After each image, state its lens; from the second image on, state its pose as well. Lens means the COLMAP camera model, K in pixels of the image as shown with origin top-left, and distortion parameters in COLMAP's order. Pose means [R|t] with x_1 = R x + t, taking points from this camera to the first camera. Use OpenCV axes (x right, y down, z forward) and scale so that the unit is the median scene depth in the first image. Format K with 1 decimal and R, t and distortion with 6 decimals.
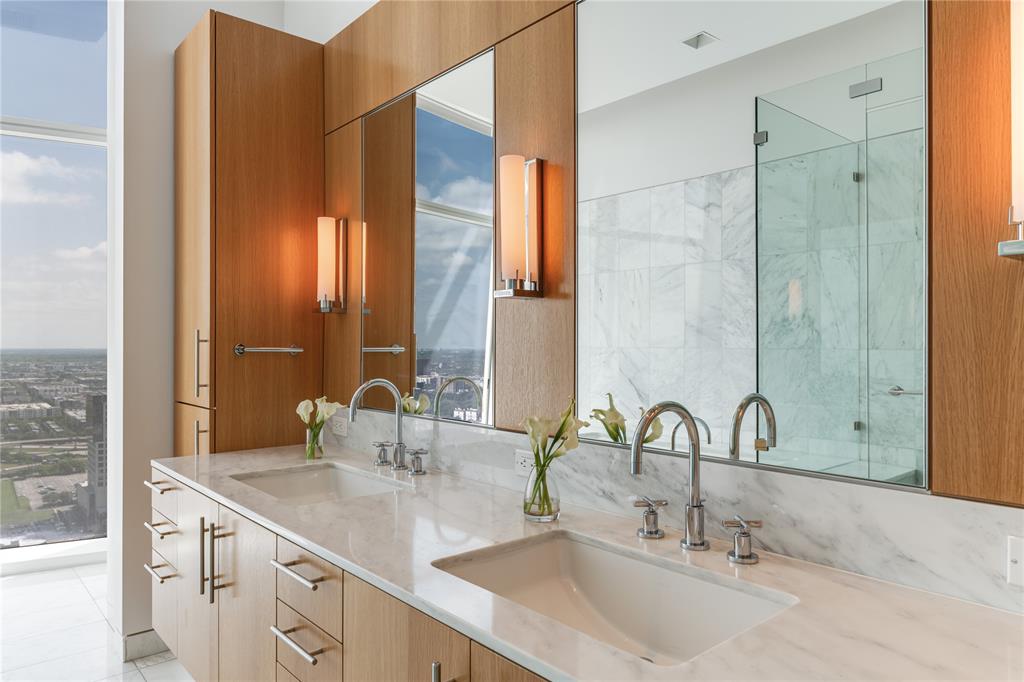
lens RADIAL K [[668.3, 0, 514.8], [0, 668.3, 346.7], [0, 0, 1]] dist [0.007897, -0.006612]
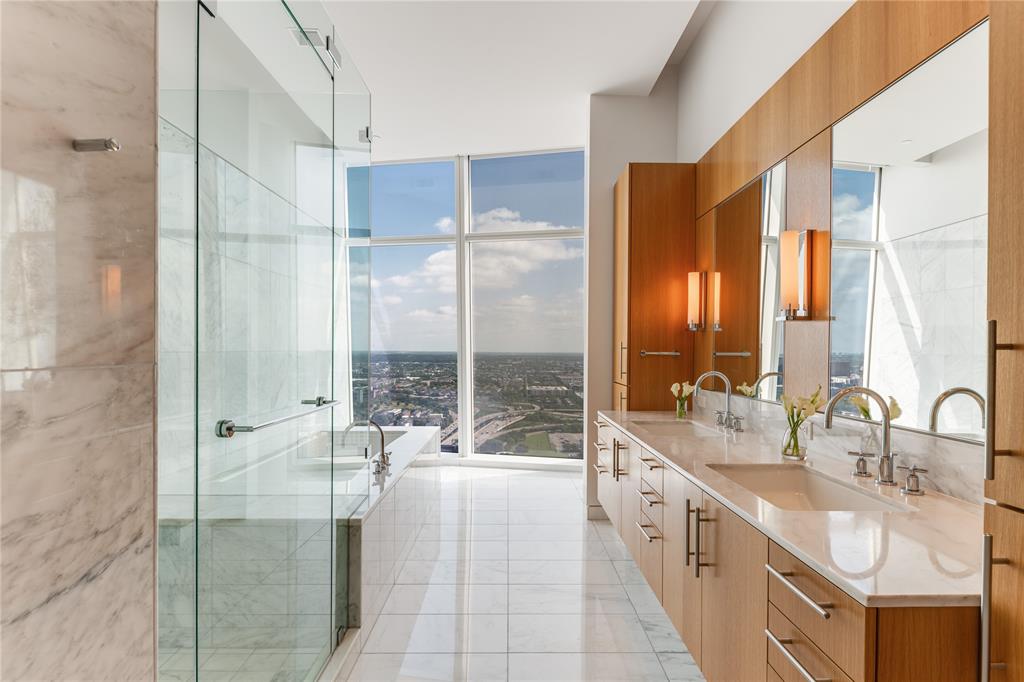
lens RADIAL K [[517.9, 0, 511.4], [0, 517.9, 347.0], [0, 0, 1]] dist [-0.012006, -0.000967]
pose [[0.755578, -0.002000, -0.655056, 0.226239], [-0.003393, 0.999970, -0.006966, -0.001381], [0.655050, 0.007486, 0.755548, -0.260888]]
